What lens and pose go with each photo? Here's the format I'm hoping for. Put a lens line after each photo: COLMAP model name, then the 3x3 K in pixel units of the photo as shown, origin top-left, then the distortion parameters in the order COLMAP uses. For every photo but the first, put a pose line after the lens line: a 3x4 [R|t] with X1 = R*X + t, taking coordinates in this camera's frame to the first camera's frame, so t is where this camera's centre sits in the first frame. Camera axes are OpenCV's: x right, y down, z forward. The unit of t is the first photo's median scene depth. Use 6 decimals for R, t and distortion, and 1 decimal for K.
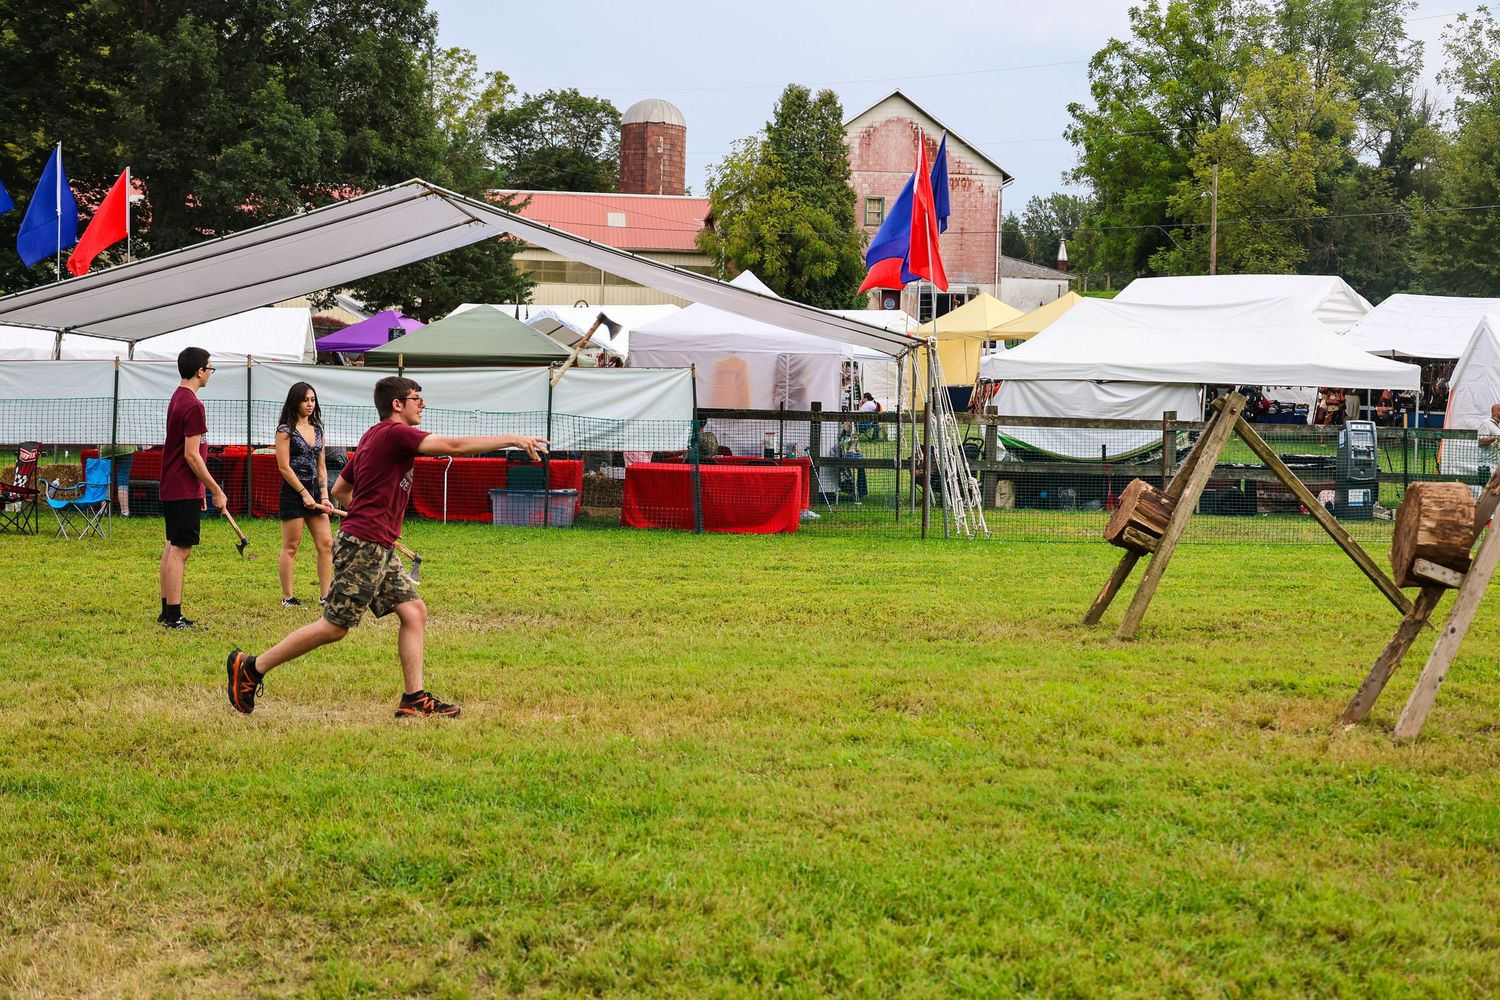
lens RADIAL K [[2130.8, 0, 748.0], [0, 2130.8, 484.8], [0, 0, 1]] dist [-0.043694, -0.156249]
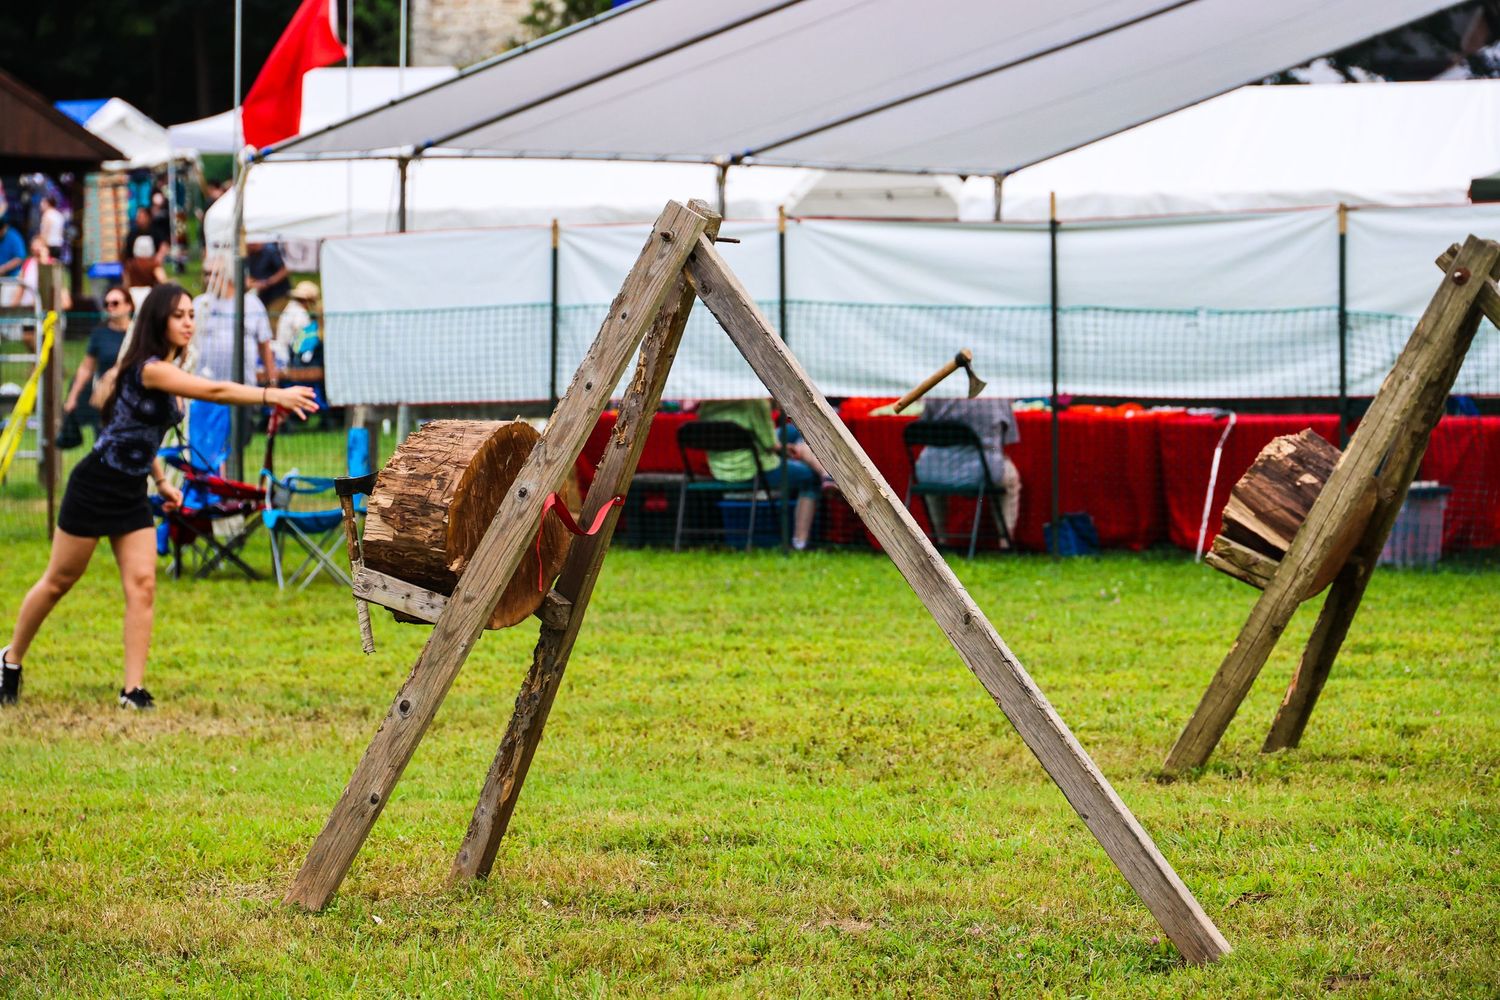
lens RADIAL K [[5629.0, 0, 750.0], [0, 5629.0, 500.0], [0, 0, 1]] dist [-0.085615, -0.204054]
pose [[0.822395, -0.007742, -0.568864, 0.465064], [0.006499, 0.999970, -0.004213, 0.009731], [0.568879, -0.000232, 0.822421, -0.034691]]
